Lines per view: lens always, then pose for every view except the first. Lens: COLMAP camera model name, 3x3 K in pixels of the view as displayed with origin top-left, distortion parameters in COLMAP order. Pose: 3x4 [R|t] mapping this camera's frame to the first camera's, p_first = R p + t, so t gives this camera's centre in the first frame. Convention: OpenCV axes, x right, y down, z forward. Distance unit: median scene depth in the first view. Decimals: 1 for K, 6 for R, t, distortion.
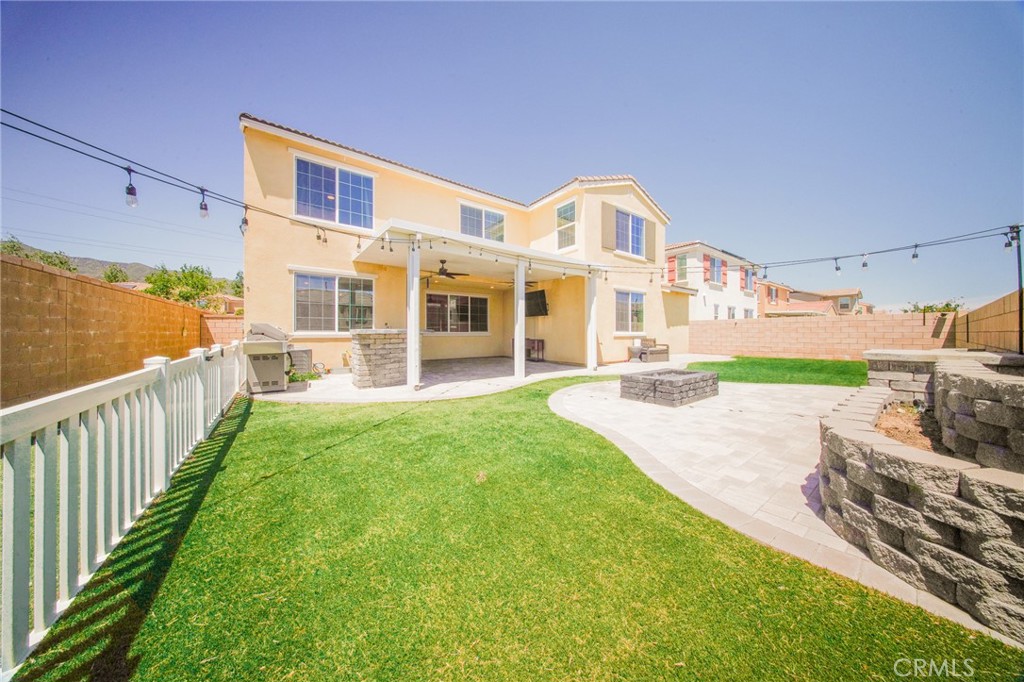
lens RADIAL K [[301.5, 0, 518.0], [0, 301.5, 333.9], [0, 0, 1]] dist [-0.001379, -0.000139]
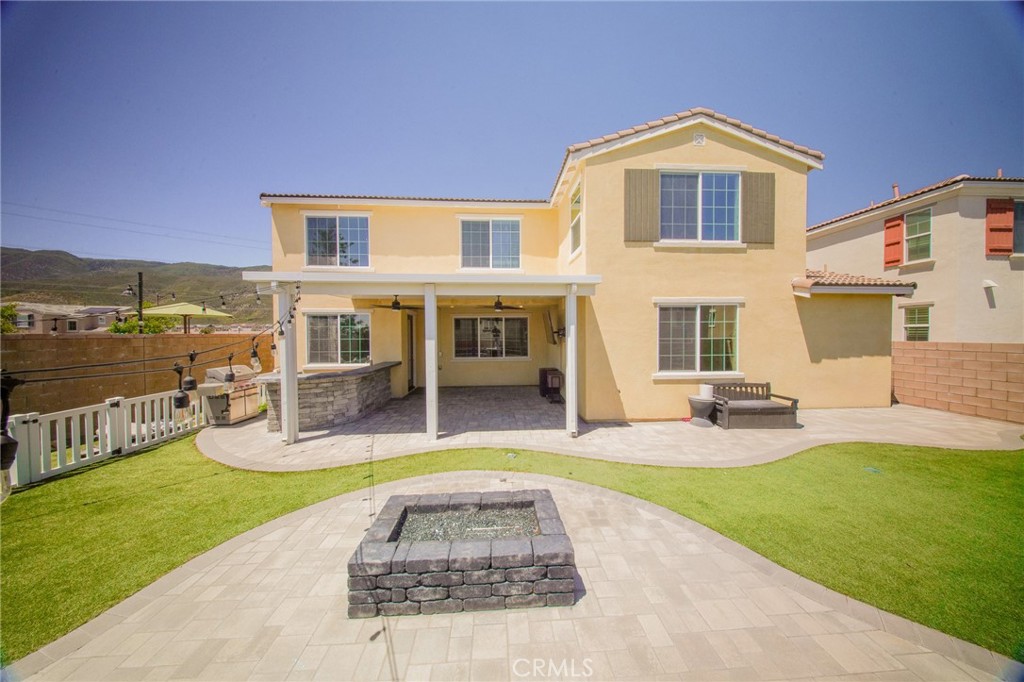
lens RADIAL K [[301.5, 0, 513.7], [0, 301.5, 339.6], [0, 0, 1]] dist [-0.001379, -0.000139]
pose [[0.836435, 0.006902, -0.548023, 0.407569], [0.001265, 0.999894, 0.014524, -0.082580], [0.548065, -0.012842, 0.836337, 0.309336]]
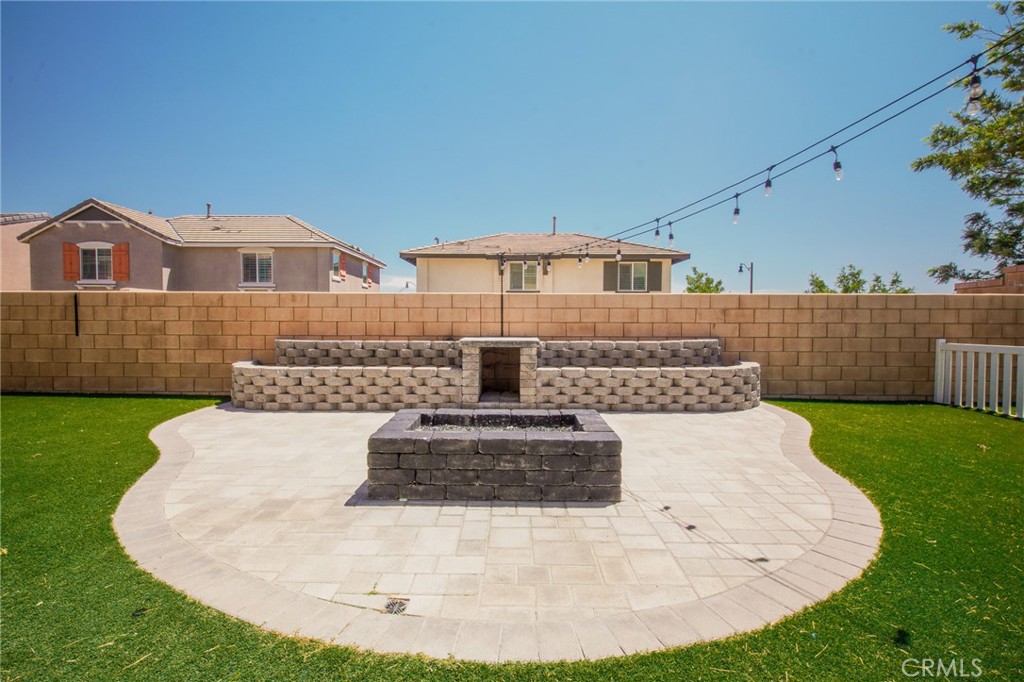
lens RADIAL K [[448.9, 0, 508.3], [0, 448.9, 335.3], [0, 0, 1]] dist [0.003861, 0.000047]
pose [[-0.788521, -0.019365, 0.614703, 0.067397], [-0.001102, 0.999547, 0.030075, -0.005947], [-0.615007, 0.023038, -0.788185, 0.706586]]
